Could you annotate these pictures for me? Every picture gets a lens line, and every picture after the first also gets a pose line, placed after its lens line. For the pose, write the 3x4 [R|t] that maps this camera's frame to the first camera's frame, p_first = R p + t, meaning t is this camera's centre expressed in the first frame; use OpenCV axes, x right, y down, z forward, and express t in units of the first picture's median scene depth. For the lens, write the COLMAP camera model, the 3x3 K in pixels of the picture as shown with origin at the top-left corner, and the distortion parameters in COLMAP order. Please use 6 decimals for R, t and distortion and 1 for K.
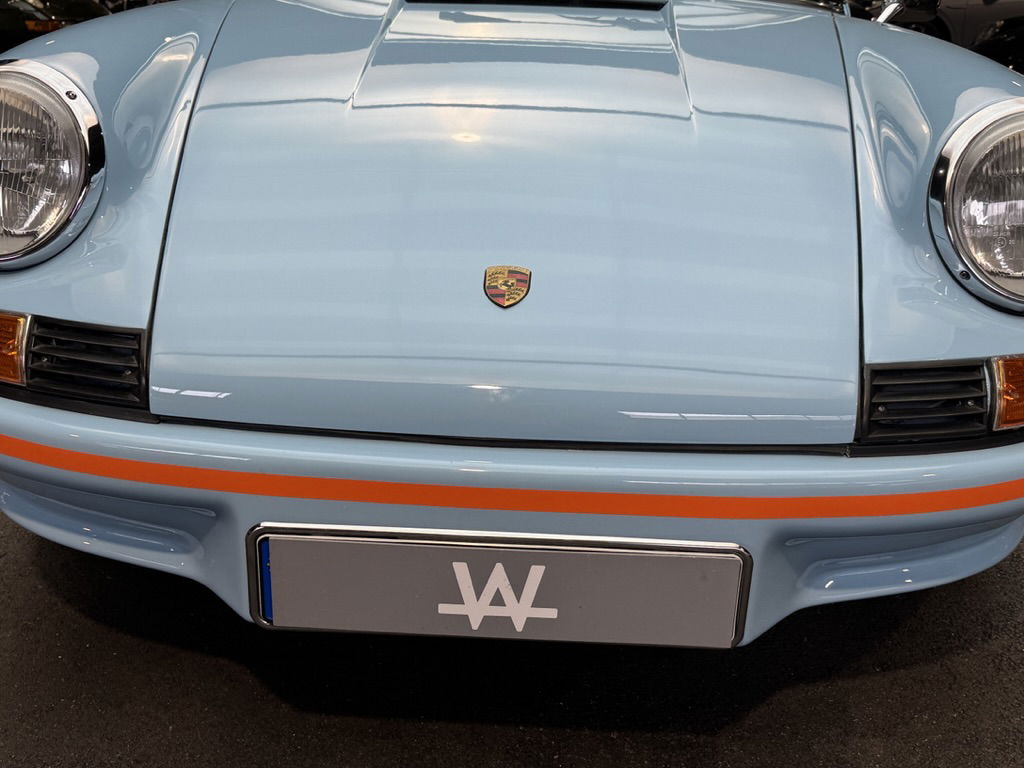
lens RADIAL K [[1116.0, 0, 512.0], [0, 1116.0, 384.0], [0, 0, 1]] dist [0.191730, -0.422228]
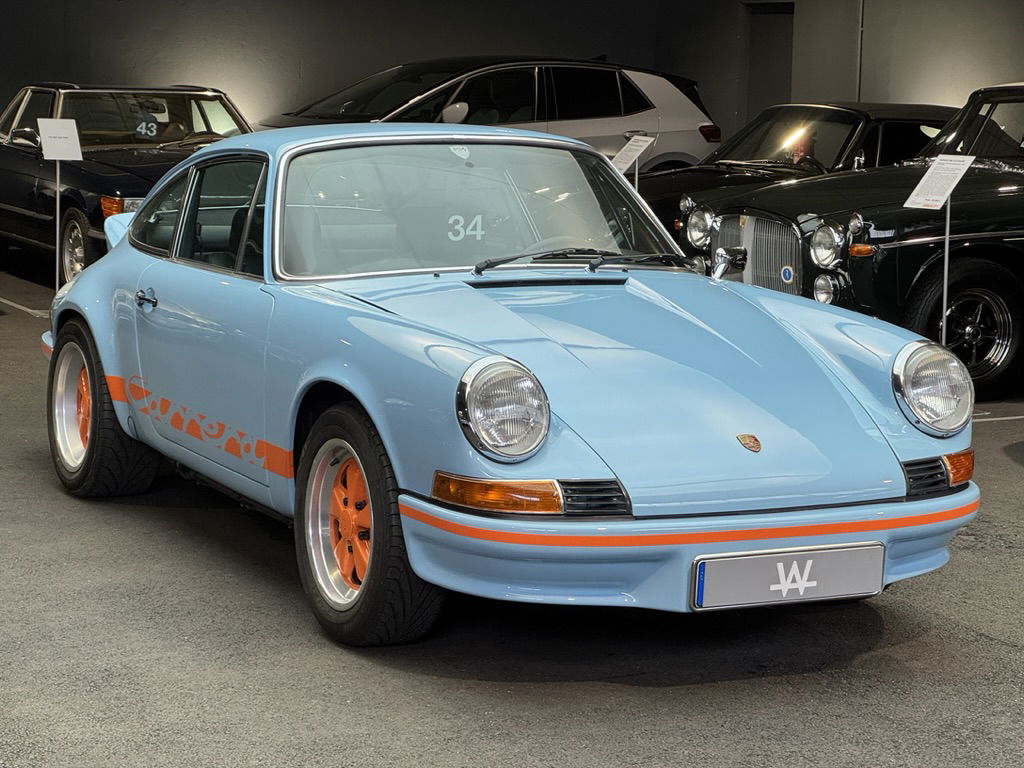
lens RADIAL K [[2456.6, 0, 512.0], [0, 2456.6, 384.0], [0, 0, 1]] dist [0.145183, 0.958028]
pose [[0.872372, -0.077449, 0.482668, -2.758503], [0.169041, 0.974251, -0.149196, 0.439318], [-0.458685, 0.211745, 0.863002, -2.956187]]
